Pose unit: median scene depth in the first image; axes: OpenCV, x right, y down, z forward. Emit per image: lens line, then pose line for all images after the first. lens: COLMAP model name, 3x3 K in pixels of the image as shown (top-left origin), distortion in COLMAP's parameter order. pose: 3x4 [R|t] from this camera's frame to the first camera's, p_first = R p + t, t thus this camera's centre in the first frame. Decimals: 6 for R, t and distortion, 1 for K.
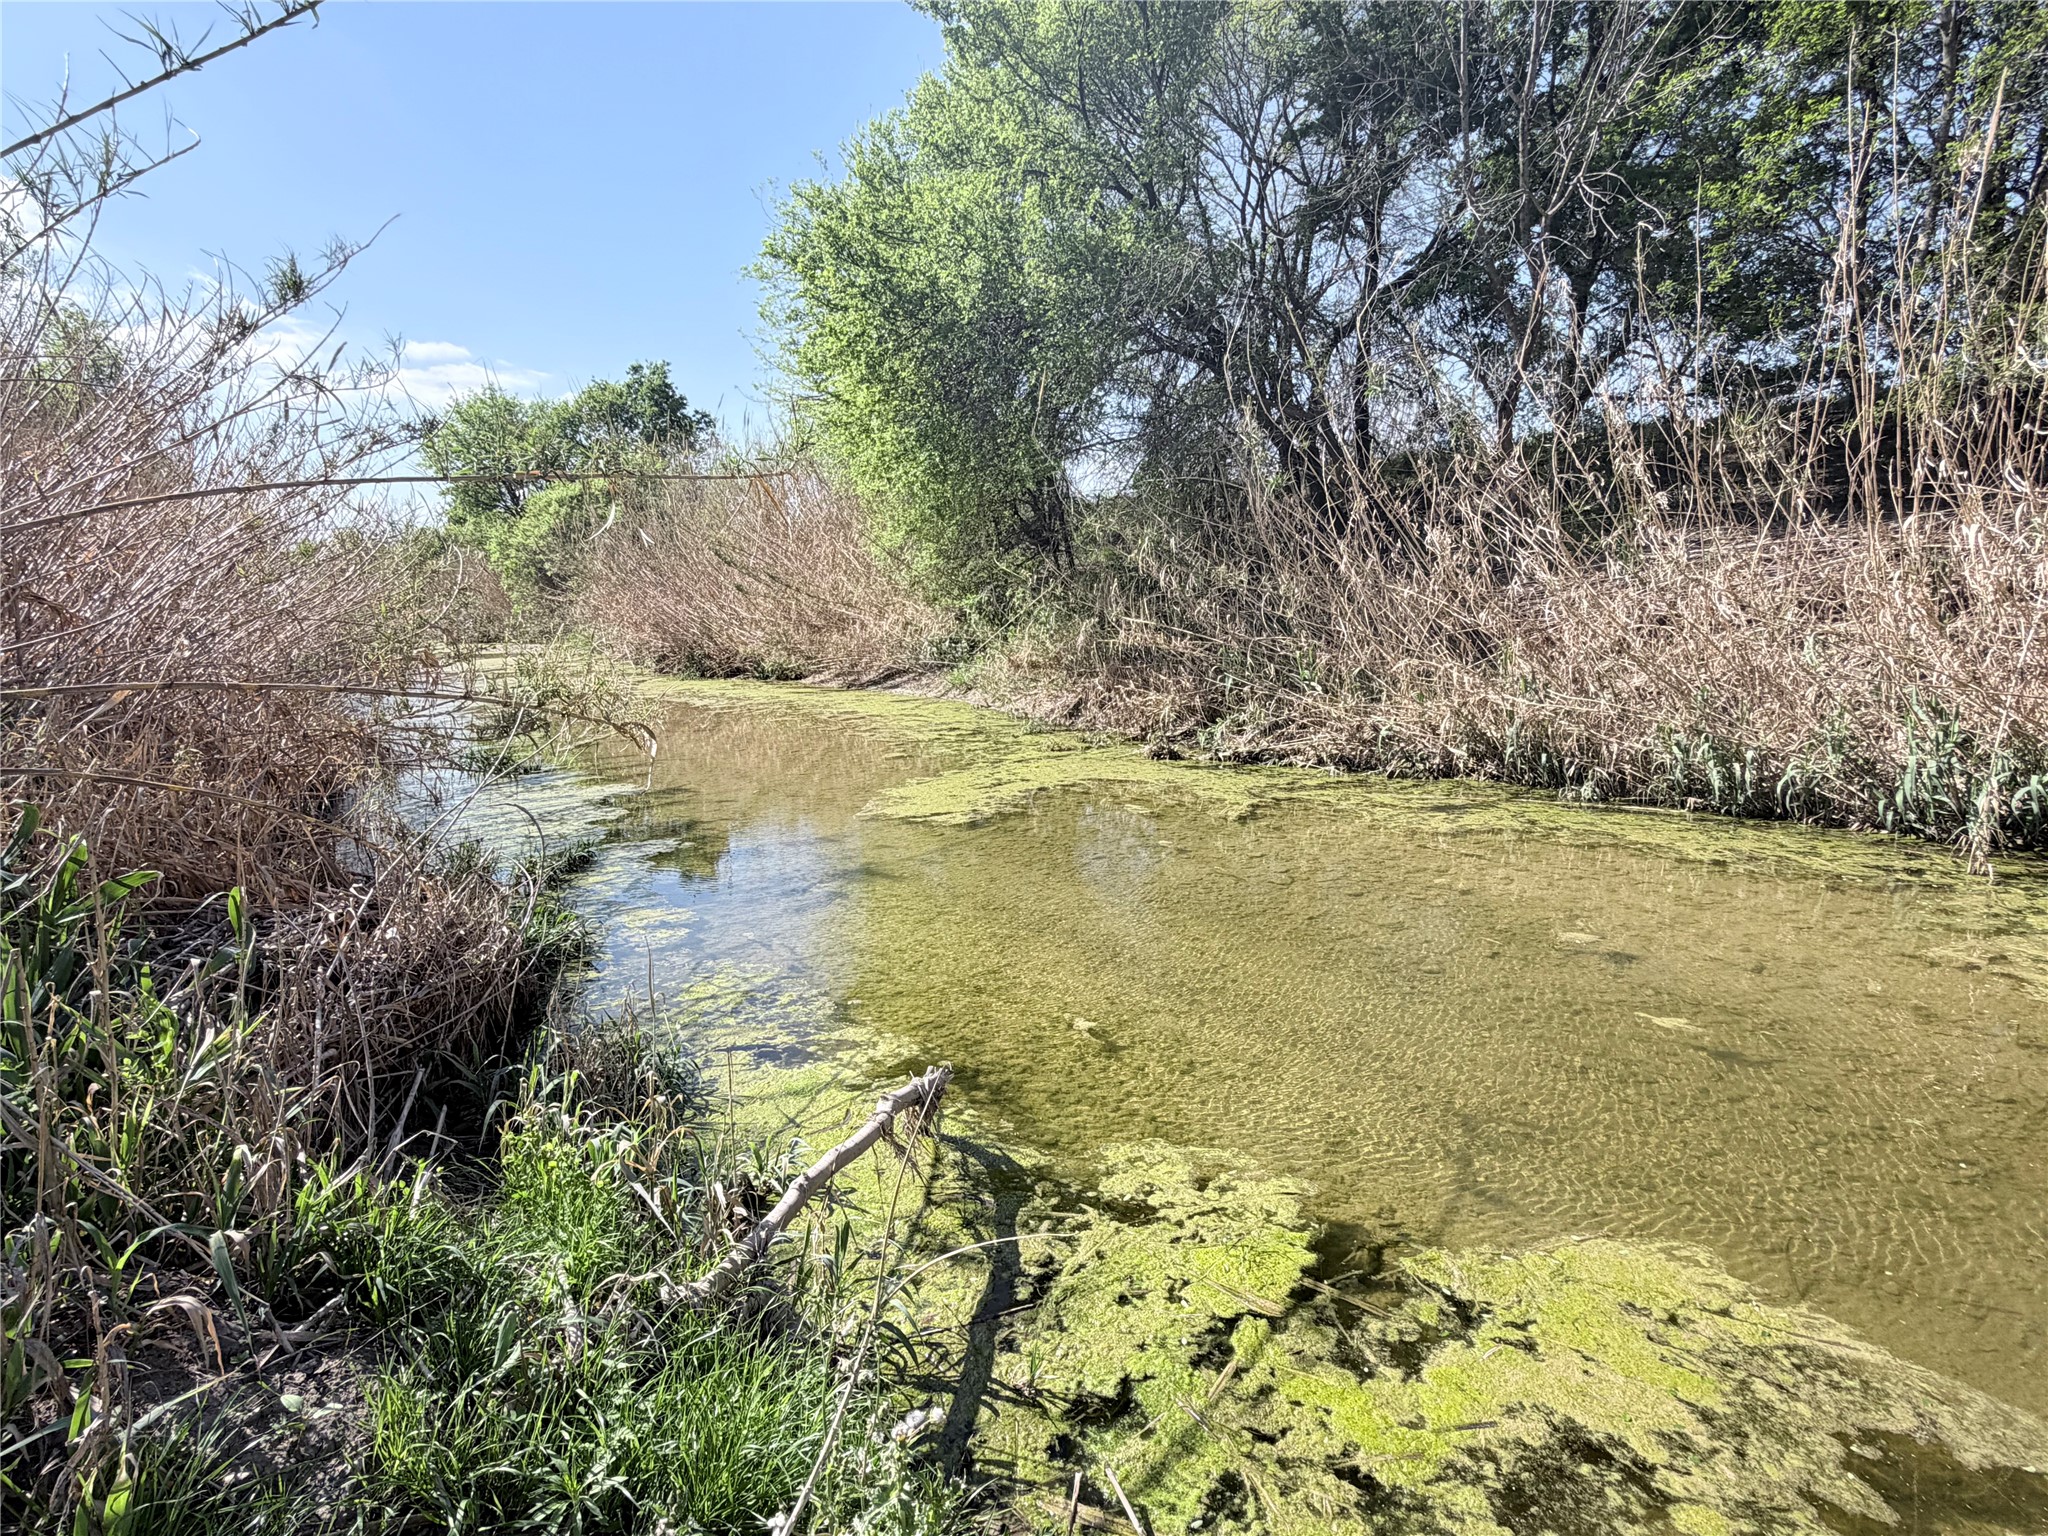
lens RADIAL K [[1071.4, 0, 1022.6], [0, 1071.4, 773.7], [0, 0, 1]] dist [0.001723, 0.002012]
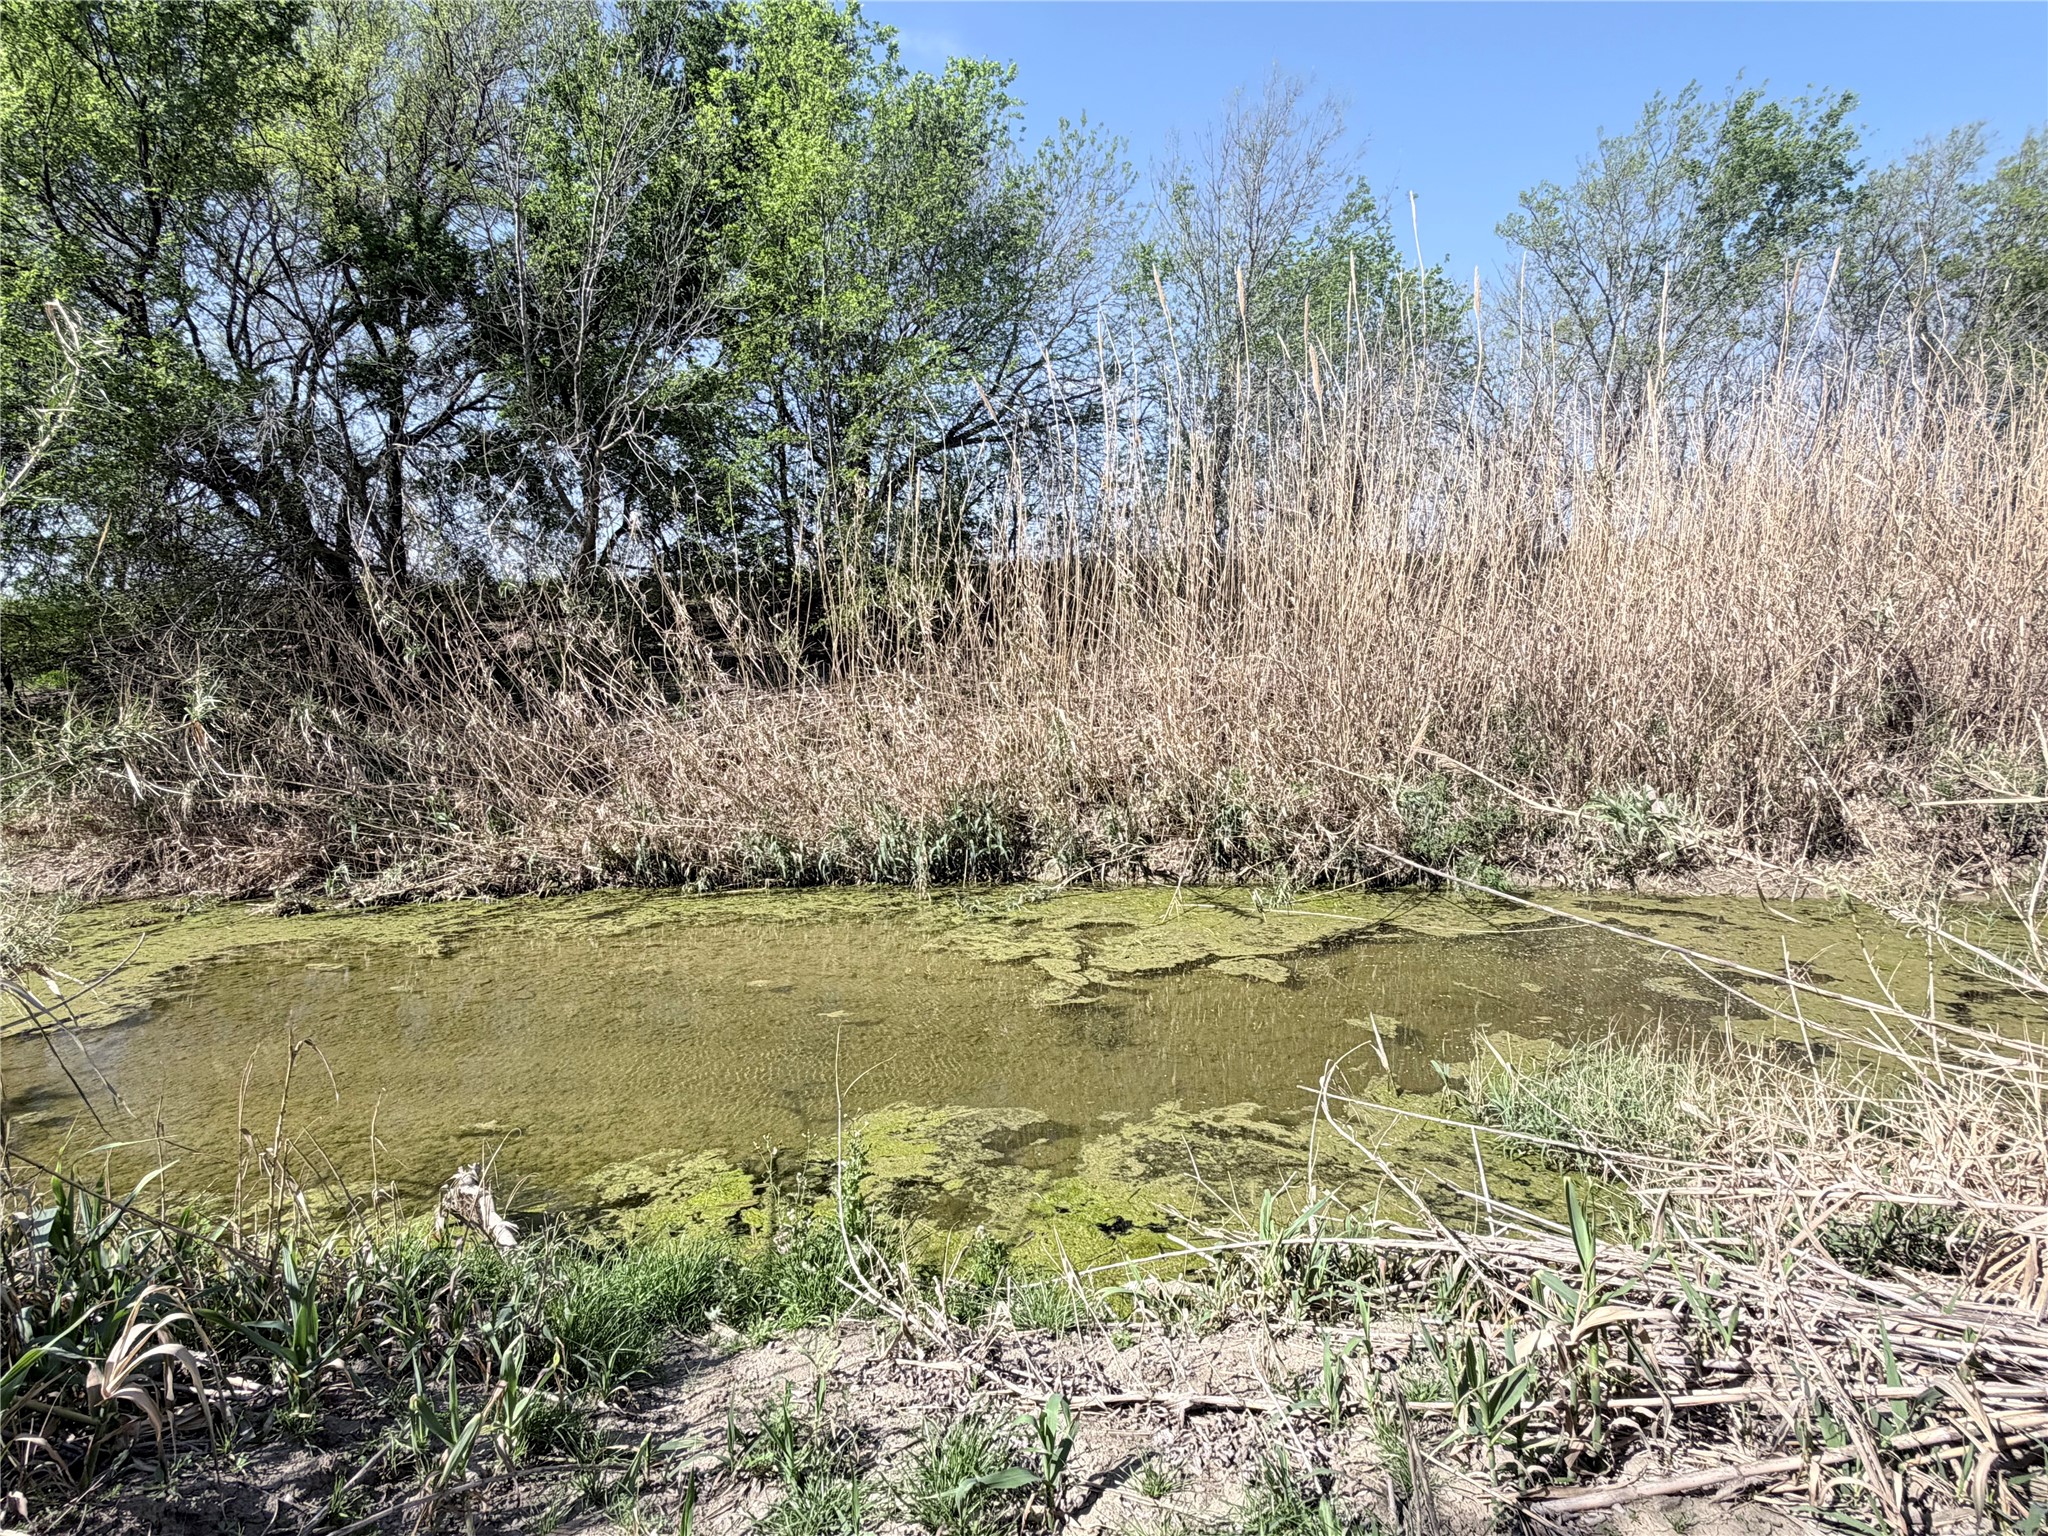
lens RADIAL K [[1071.4, 0, 1023.1], [0, 1071.4, 767.6], [0, 0, 1]] dist [0.001723, 0.002012]
pose [[0.617264, -0.063751, 0.784169, -0.299129], [0.136448, 0.990282, -0.026899, -0.040640], [-0.774834, 0.123602, 0.619964, -0.199963]]
